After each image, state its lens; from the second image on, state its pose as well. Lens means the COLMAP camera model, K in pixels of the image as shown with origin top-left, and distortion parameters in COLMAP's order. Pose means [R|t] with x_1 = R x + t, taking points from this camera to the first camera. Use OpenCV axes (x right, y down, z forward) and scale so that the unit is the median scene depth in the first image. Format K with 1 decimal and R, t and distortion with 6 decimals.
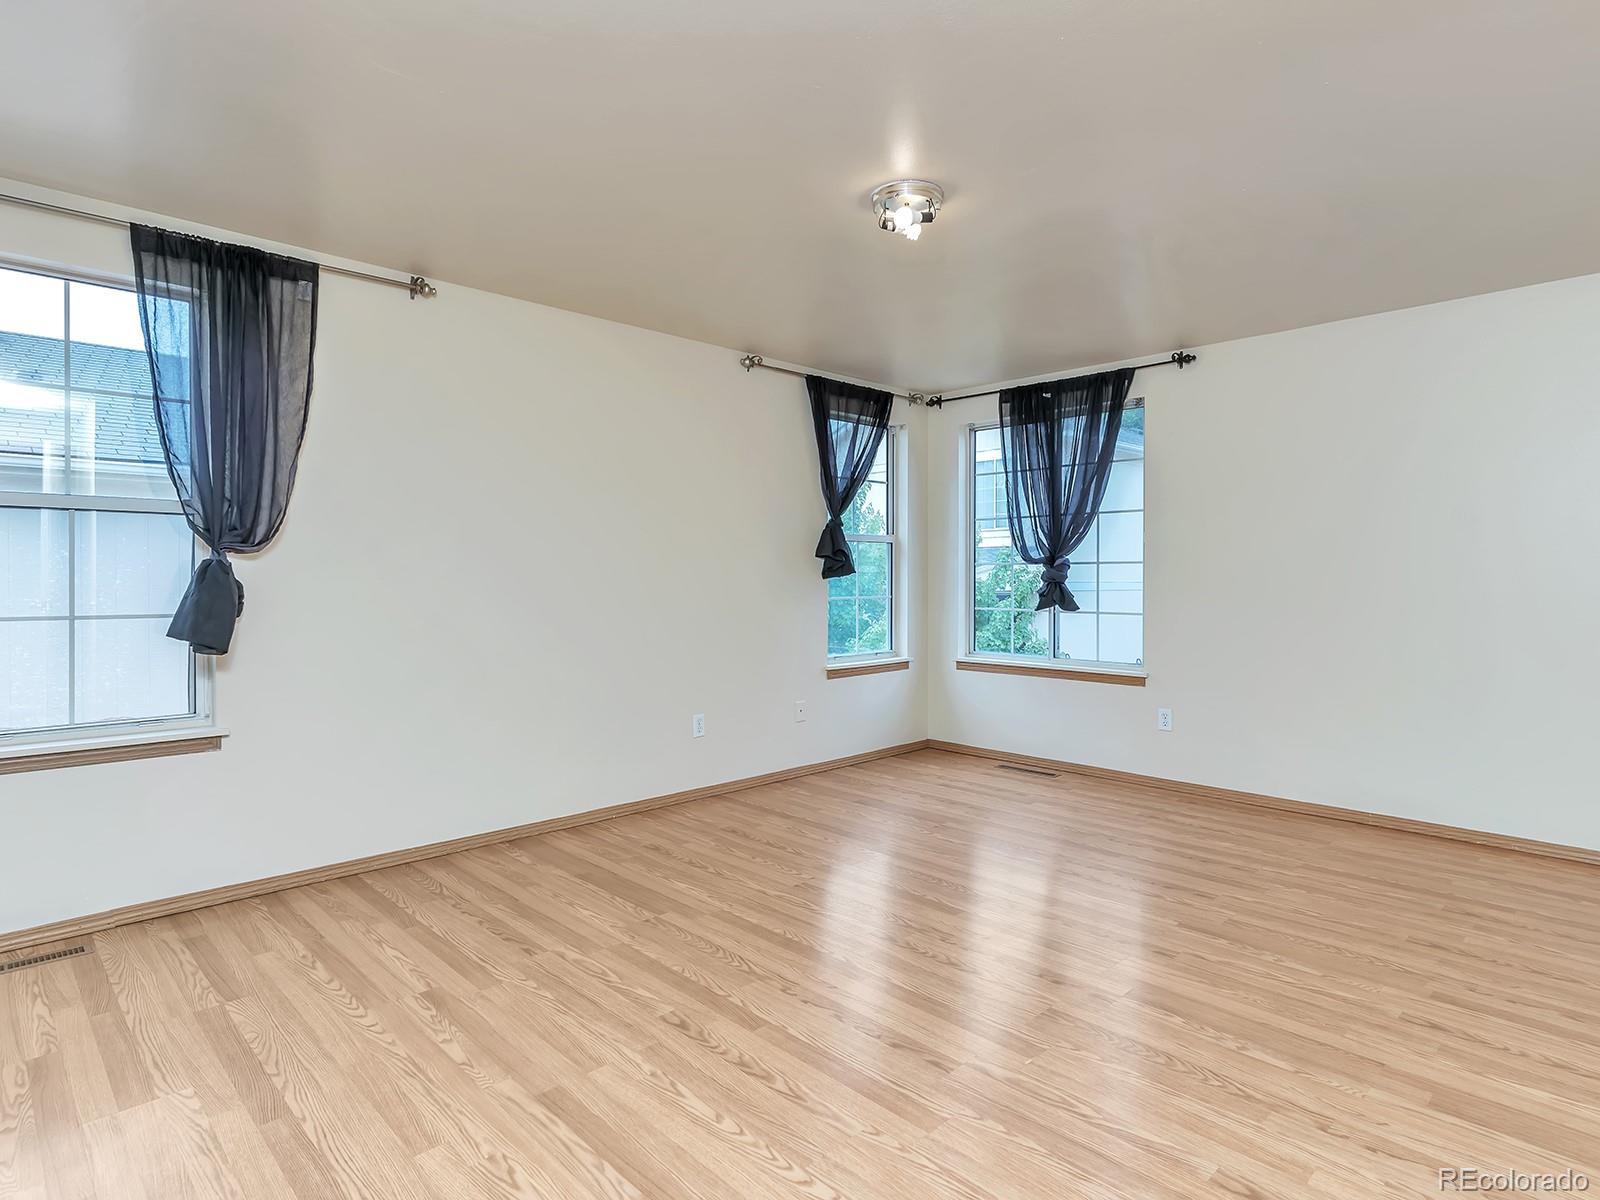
lens RADIAL K [[875.0, 0, 802.2], [0, 875.0, 574.2], [0, 0, 1]] dist [0.005113, -0.000765]
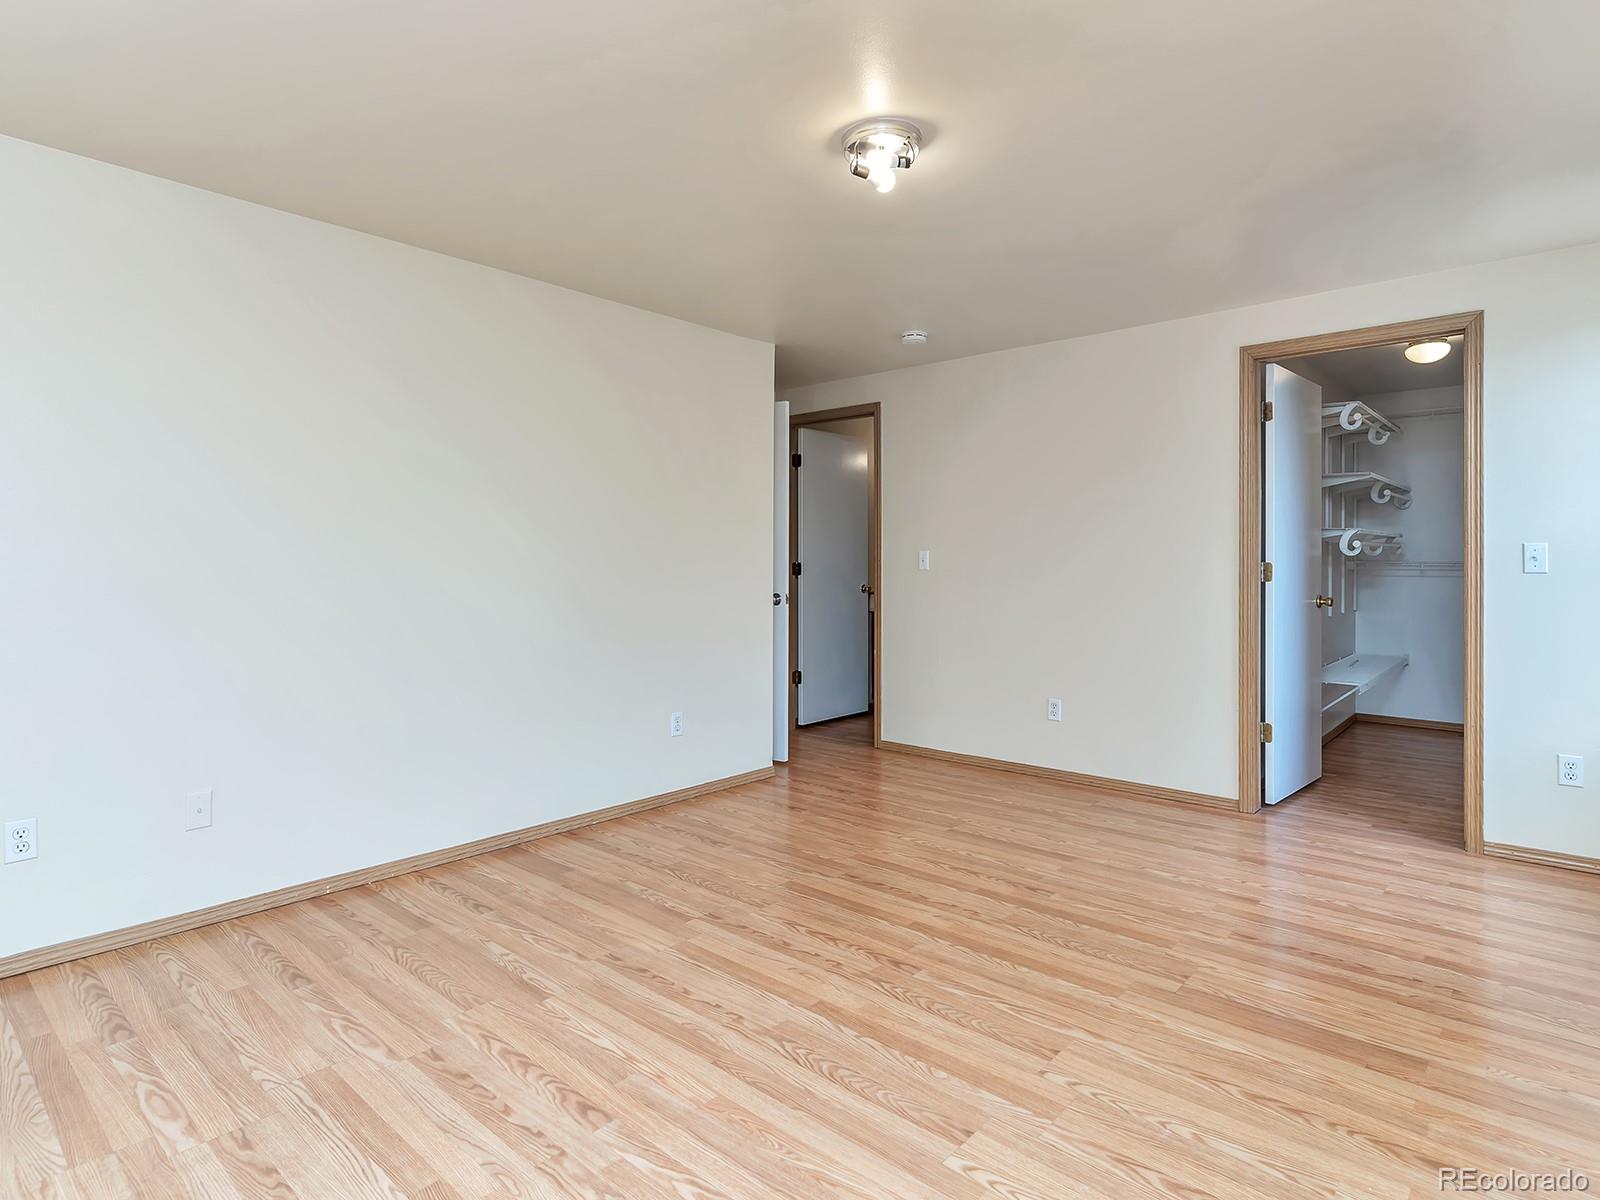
lens RADIAL K [[875.0, 0, 802.2], [0, 875.0, 574.2], [0, 0, 1]] dist [0.005113, -0.000765]
pose [[-0.997780, -0.000713, -0.066595, 0.282370], [-0.001353, 0.999953, 0.009563, 0.000214], [0.066585, 0.009632, -0.997734, 2.067606]]
